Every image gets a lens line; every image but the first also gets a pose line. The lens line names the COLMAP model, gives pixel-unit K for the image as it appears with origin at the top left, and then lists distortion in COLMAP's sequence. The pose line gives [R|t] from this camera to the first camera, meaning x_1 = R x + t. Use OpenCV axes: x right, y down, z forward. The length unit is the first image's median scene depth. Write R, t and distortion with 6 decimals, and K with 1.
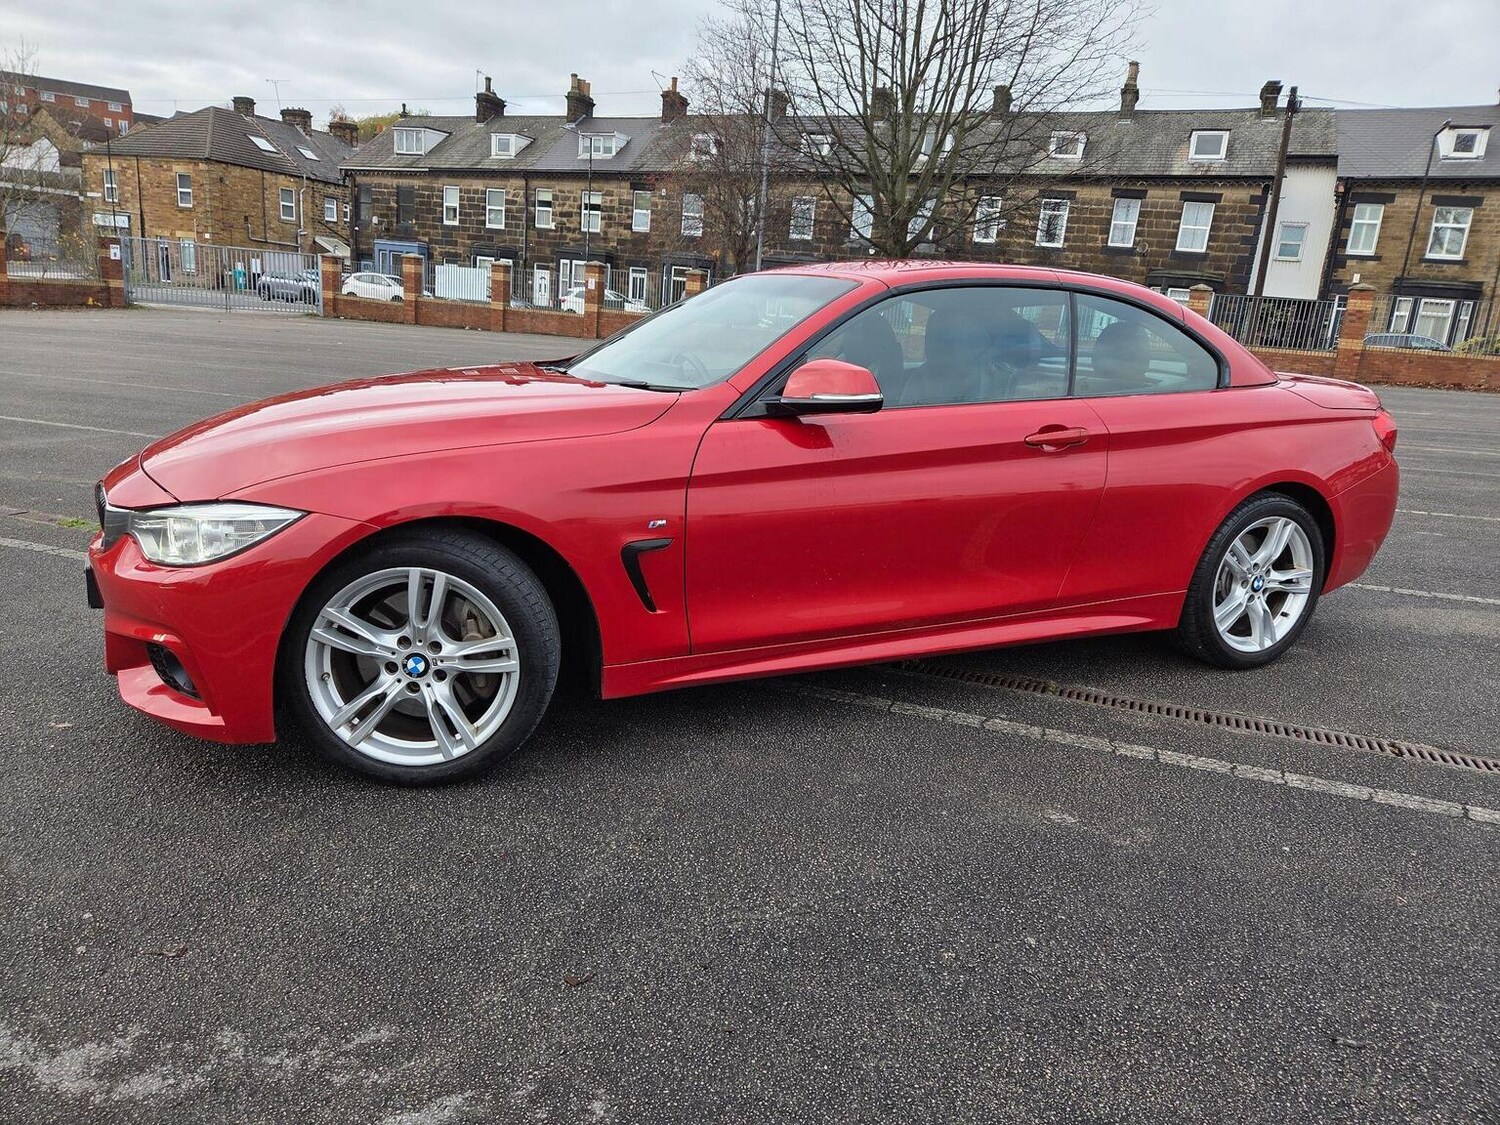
lens RADIAL K [[998.6, 0, 754.8], [0, 998.6, 558.5], [0, 0, 1]] dist [0.075589, -0.063293]
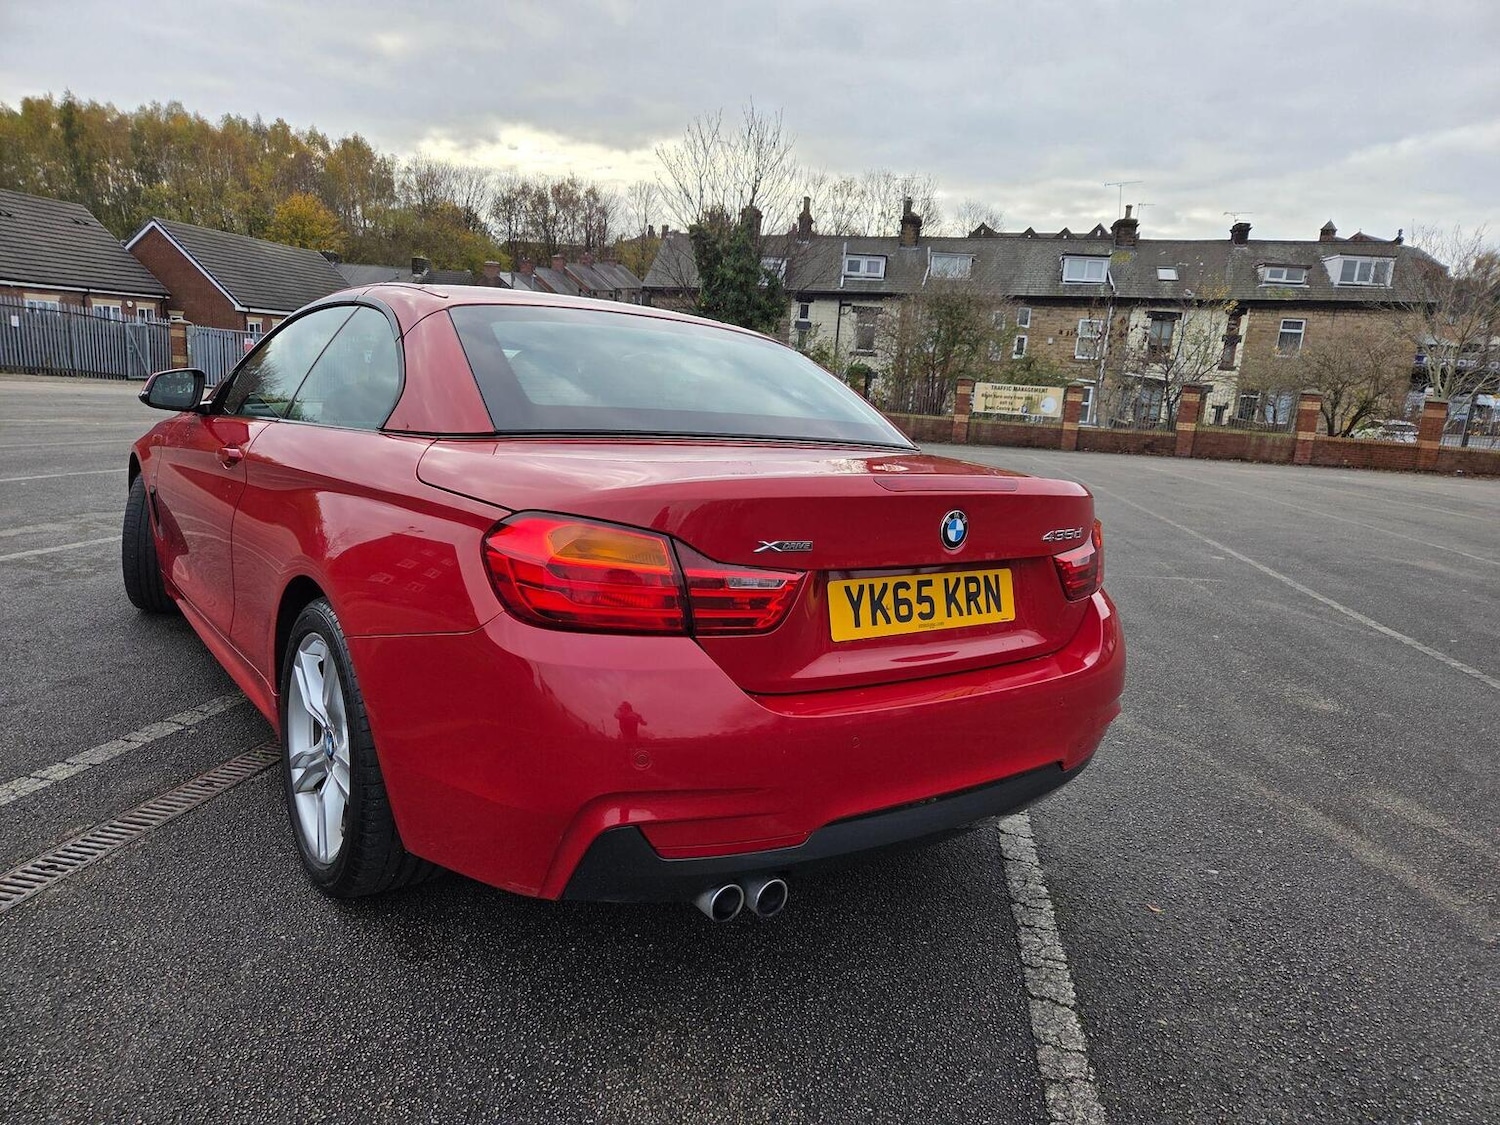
lens RADIAL K [[1003.0, 0, 760.5], [0, 1003.0, 570.5], [0, 0, 1]] dist [0.076645, -0.065411]
pose [[0.221642, 0.140850, -0.964902, 0.099075], [-0.295598, 0.952658, 0.071162, -0.017183], [0.929245, 0.269451, 0.252784, 0.092662]]
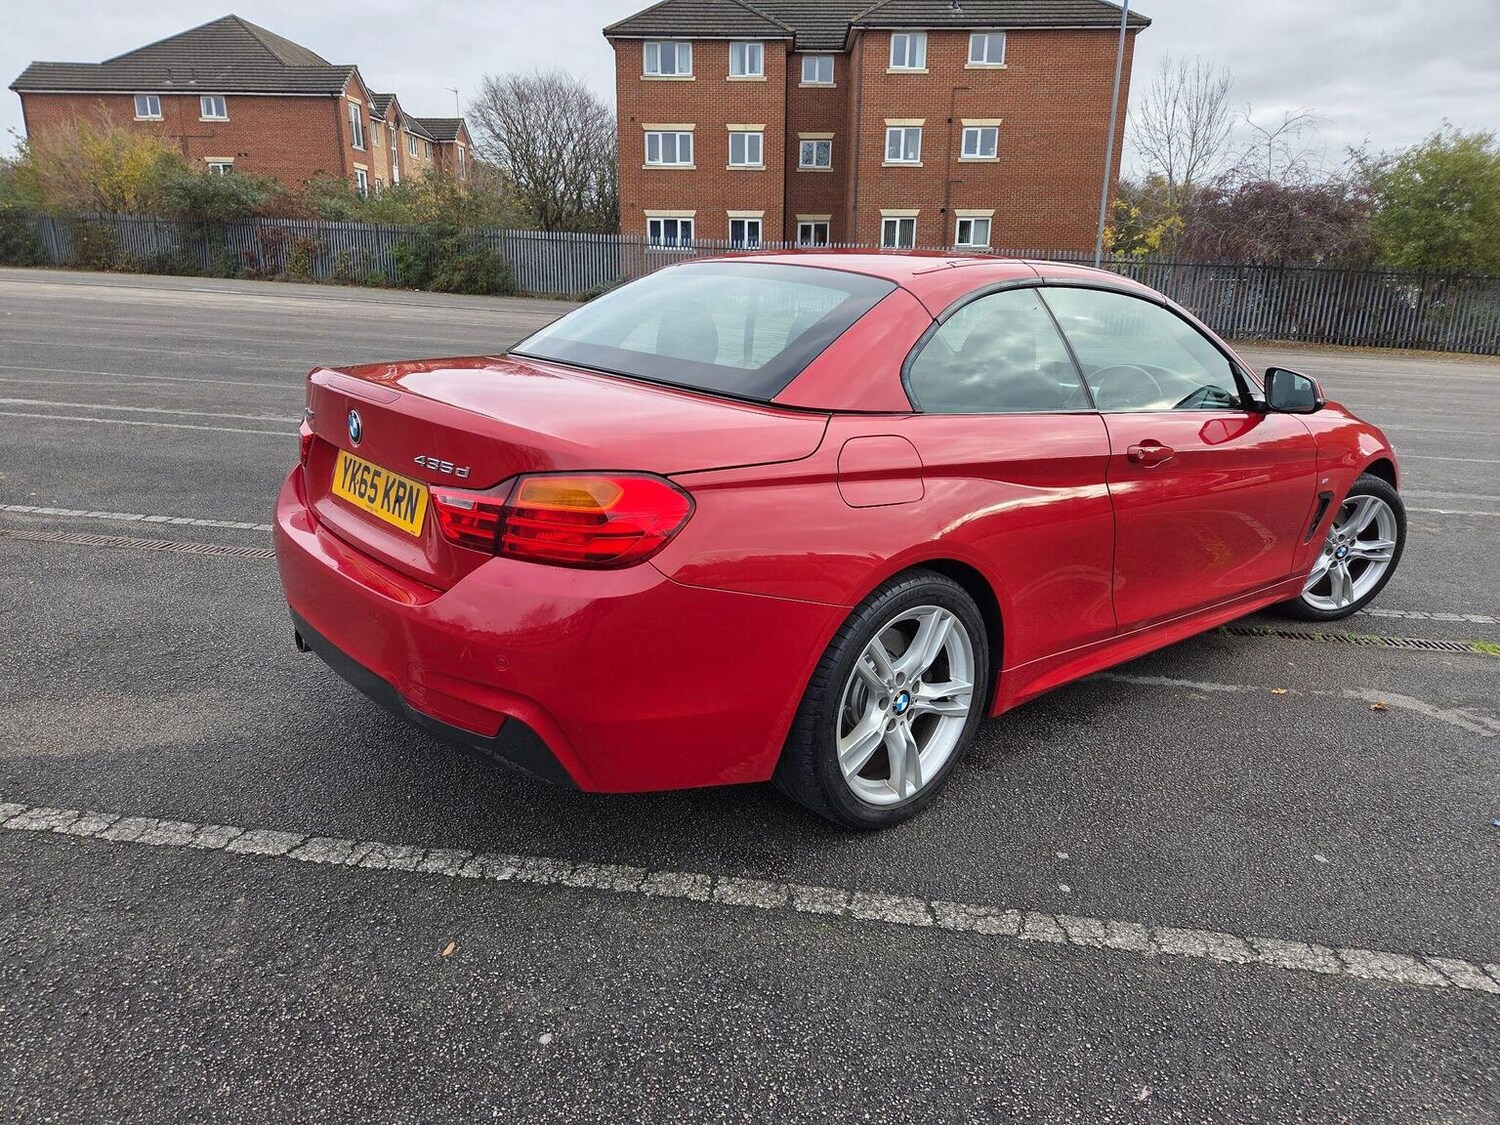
lens RADIAL K [[1000.4, 0, 755.0], [0, 1000.4, 566.6], [0, 0, 1]] dist [0.076031, -0.063571]
pose [[-0.958264, -0.011552, -0.285652, 0.050696], [-0.153022, 0.864725, 0.478368, -0.041512], [0.241484, 0.502113, -0.830402, 0.167258]]
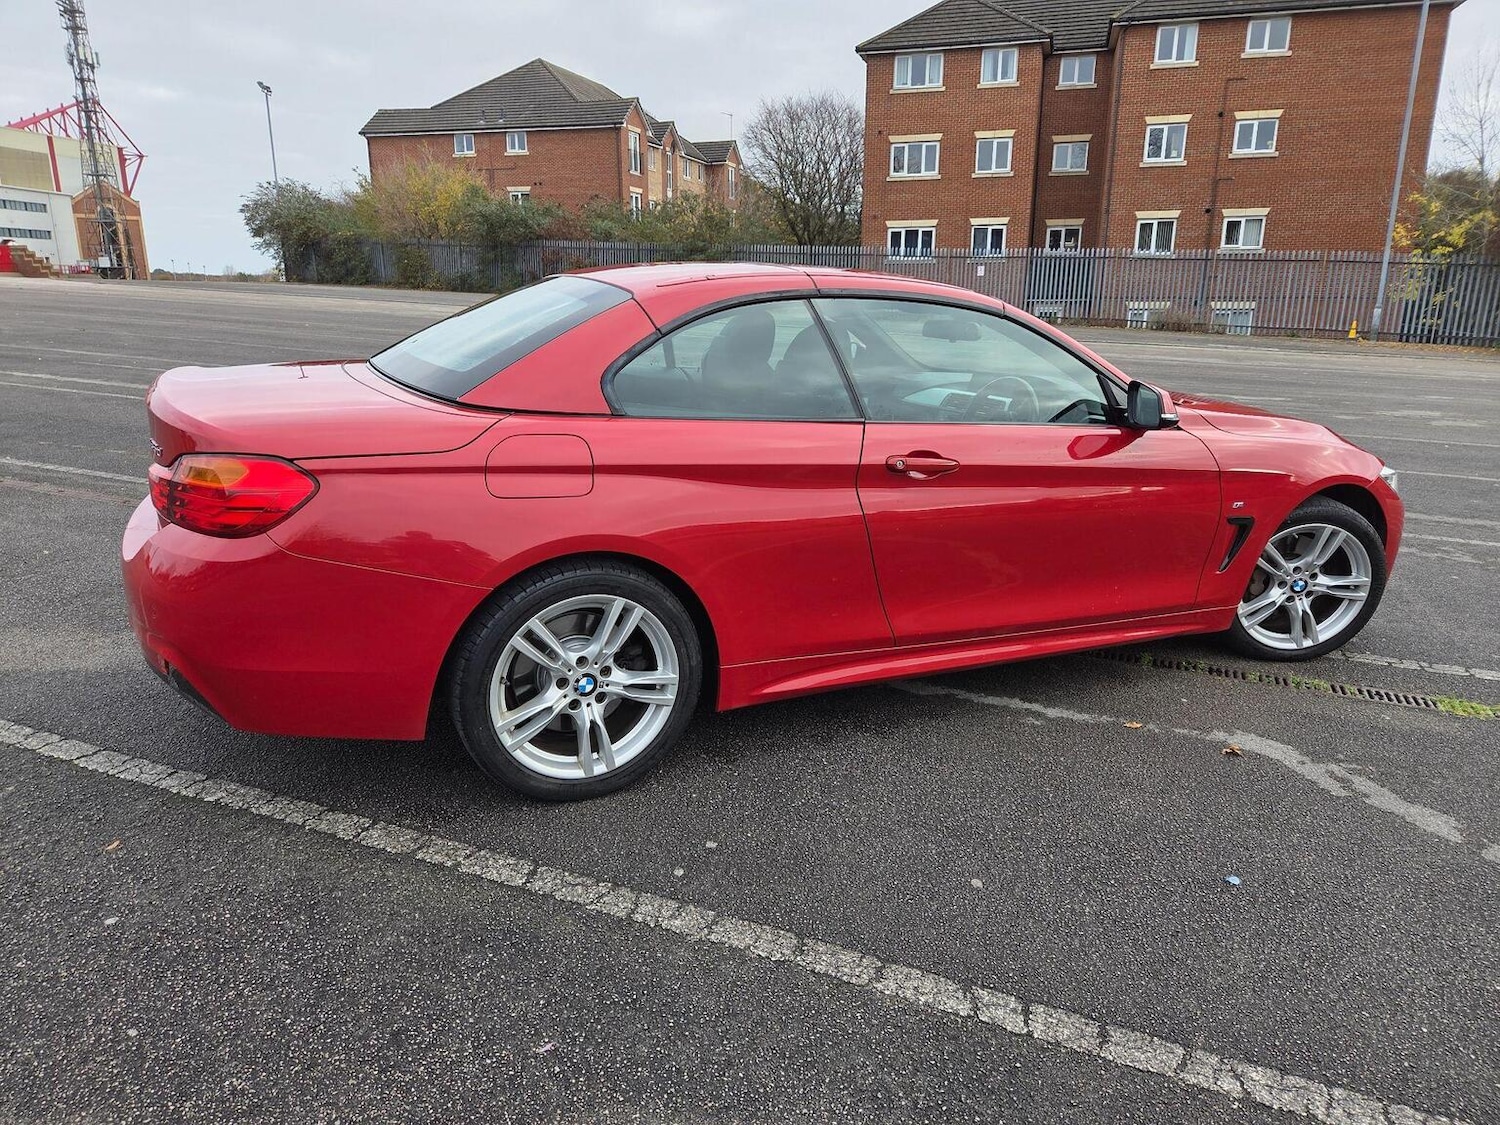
lens RADIAL K [[998.6, 0, 754.8], [0, 998.6, 558.5], [0, 0, 1]] dist [0.075589, -0.063293]
pose [[-0.996693, -0.074701, -0.031987, 0.017503], [-0.080730, 0.865327, 0.494663, -0.046594], [-0.009272, 0.495609, -0.868496, 0.175036]]
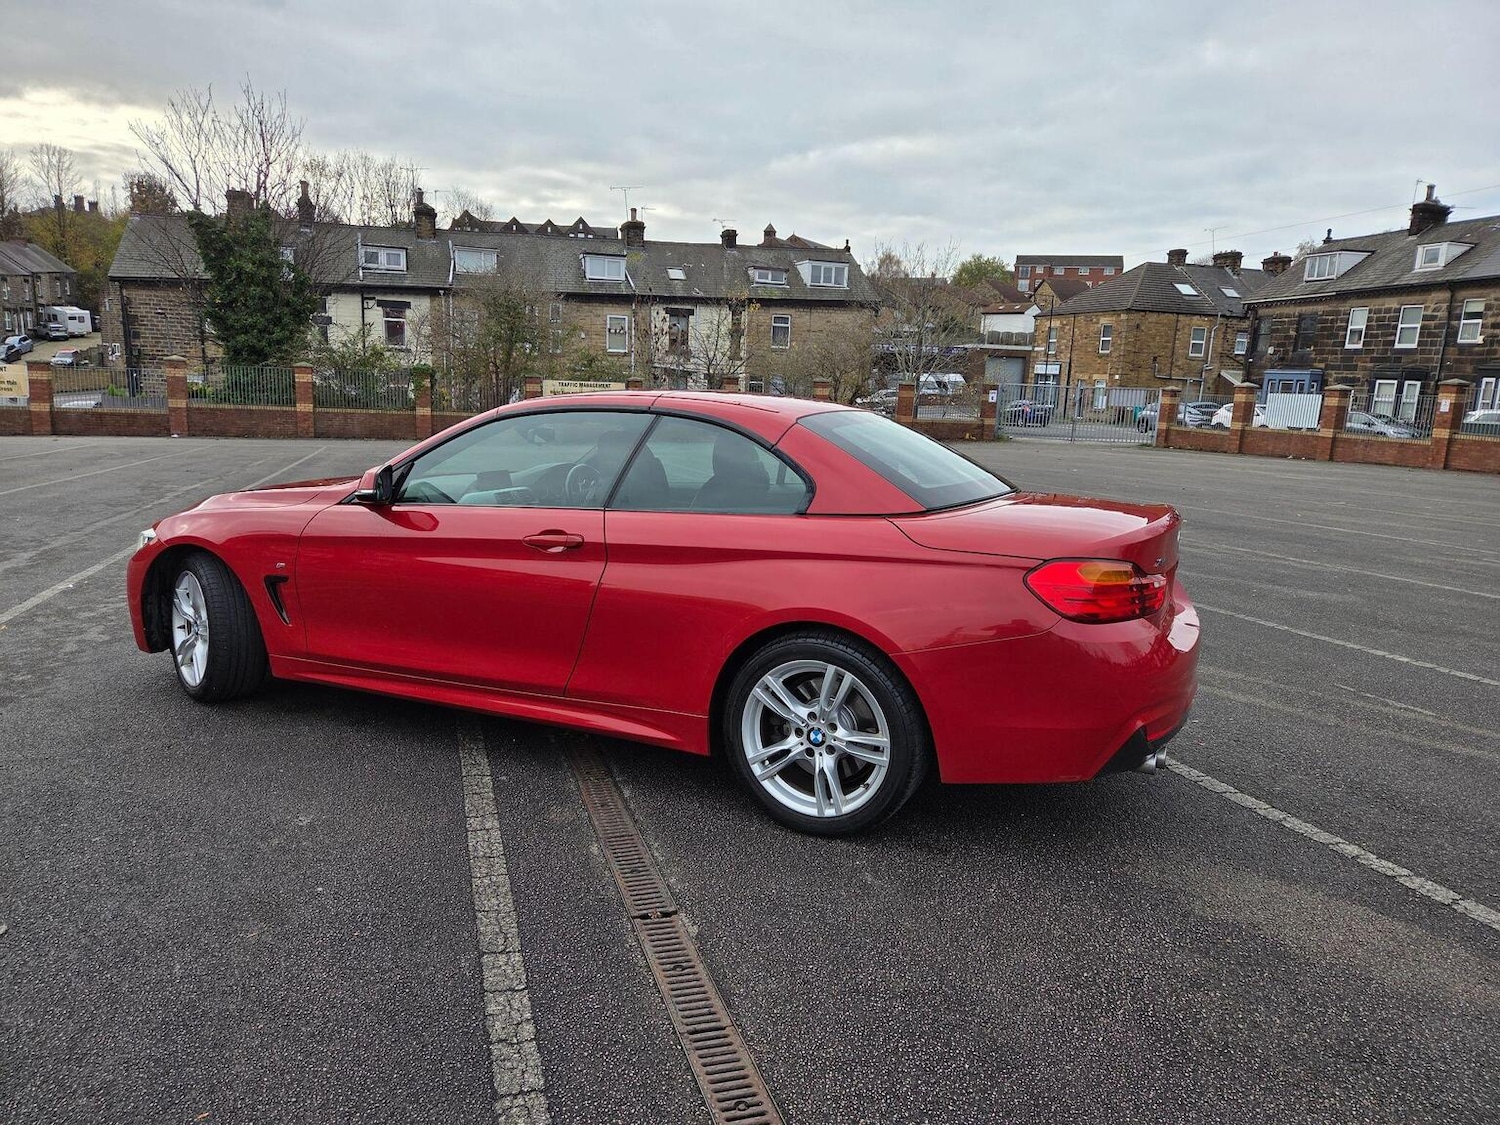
lens RADIAL K [[1000.4, 0, 755.0], [0, 1000.4, 566.6], [0, 0, 1]] dist [0.076031, -0.063571]
pose [[0.642192, 0.093620, -0.760806, 0.096987], [-0.182167, 0.982719, -0.032839, -0.007137], [0.744584, 0.159682, 0.648149, 0.032929]]
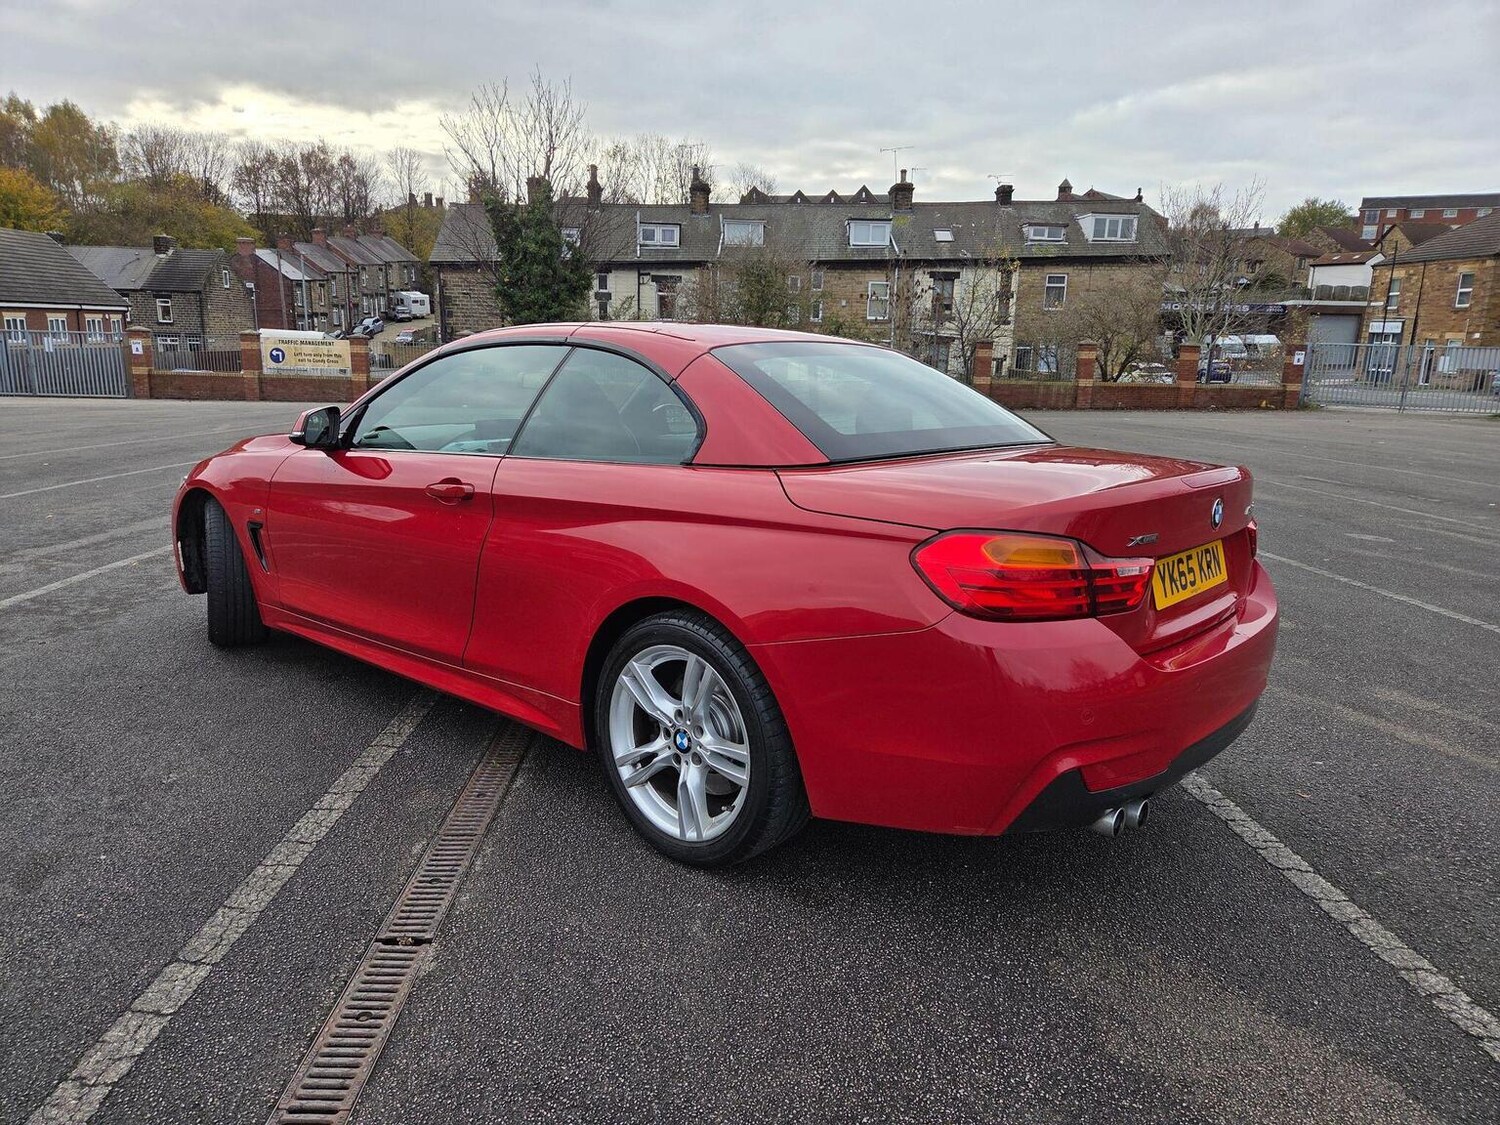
lens RADIAL K [[1003.3, 0, 744.1], [0, 1003.3, 561.4], [0, 0, 1]] dist [0.079772, -0.070668]
pose [[0.403848, 0.135454, -0.904742, 0.099059], [-0.223302, 0.973659, 0.046098, -0.012149], [0.887155, 0.183414, 0.423457, 0.062925]]
